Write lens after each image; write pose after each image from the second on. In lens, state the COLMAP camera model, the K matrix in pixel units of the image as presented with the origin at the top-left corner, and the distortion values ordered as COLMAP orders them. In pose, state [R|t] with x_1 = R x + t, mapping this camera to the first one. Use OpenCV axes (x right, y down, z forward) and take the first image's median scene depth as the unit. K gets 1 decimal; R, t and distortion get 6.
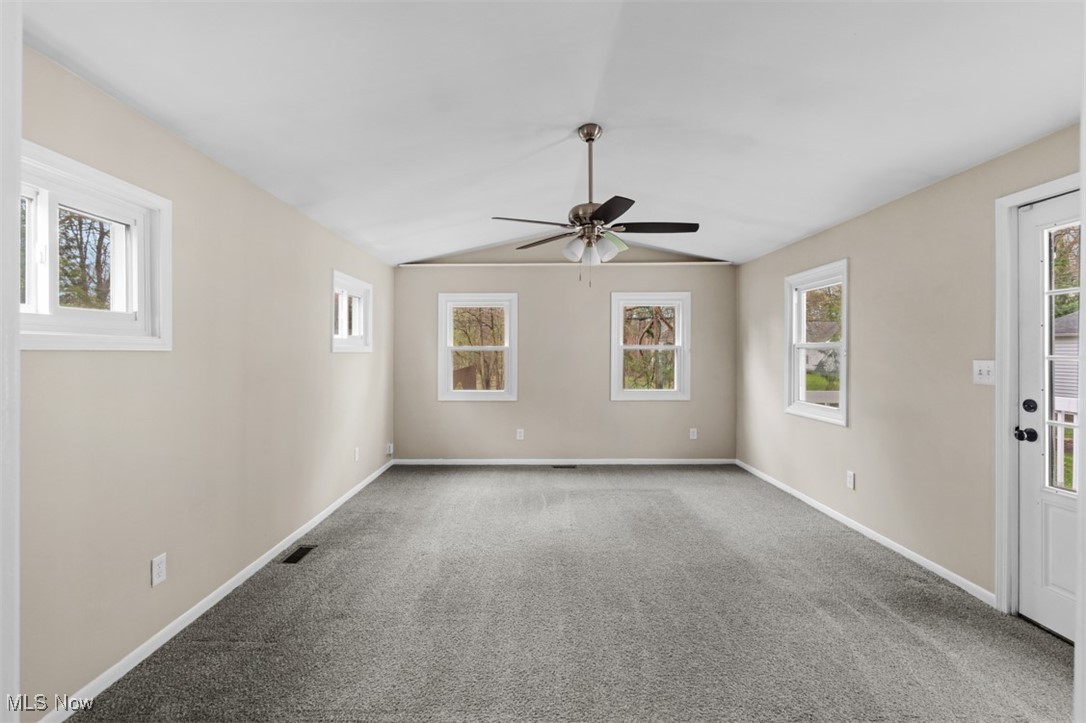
lens RADIAL K [[480.9, 0, 542.6], [0, 480.9, 351.8], [0, 0, 1]] dist [-0.001017, -0.000002]
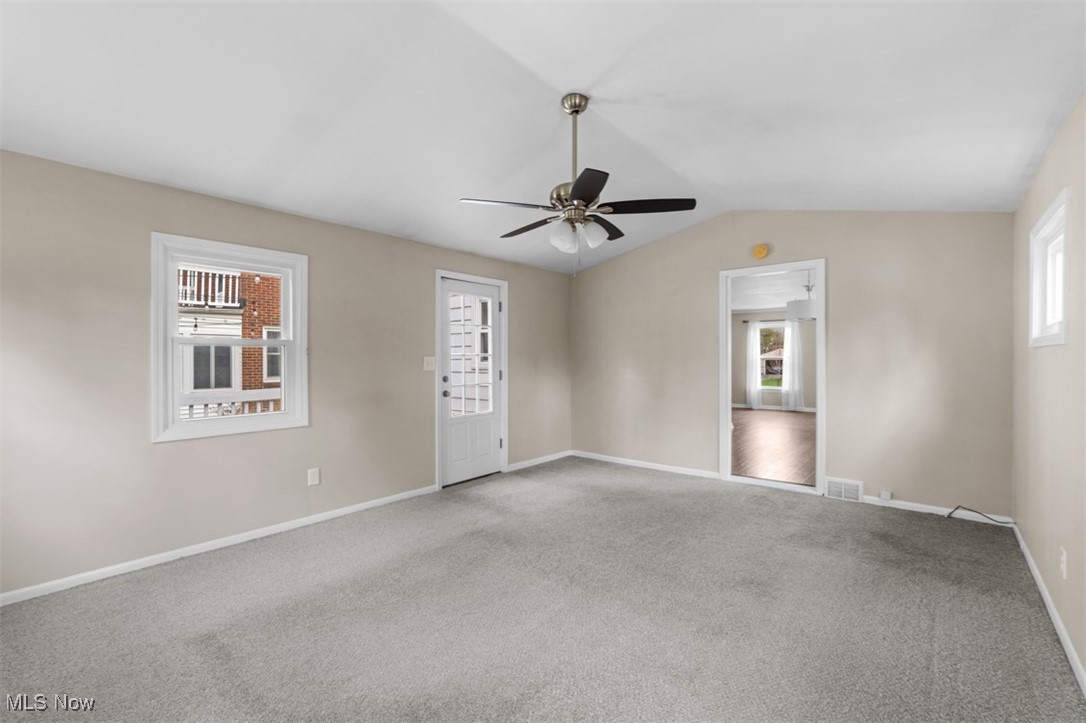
lens RADIAL K [[480.9, 0, 542.6], [0, 480.9, 351.8], [0, 0, 1]] dist [-0.001017, -0.000002]
pose [[-0.740454, -0.005081, 0.672087, -0.468298], [-0.007255, 0.999974, -0.000433, -0.001137], [-0.672067, -0.005197, -0.740472, 1.703987]]
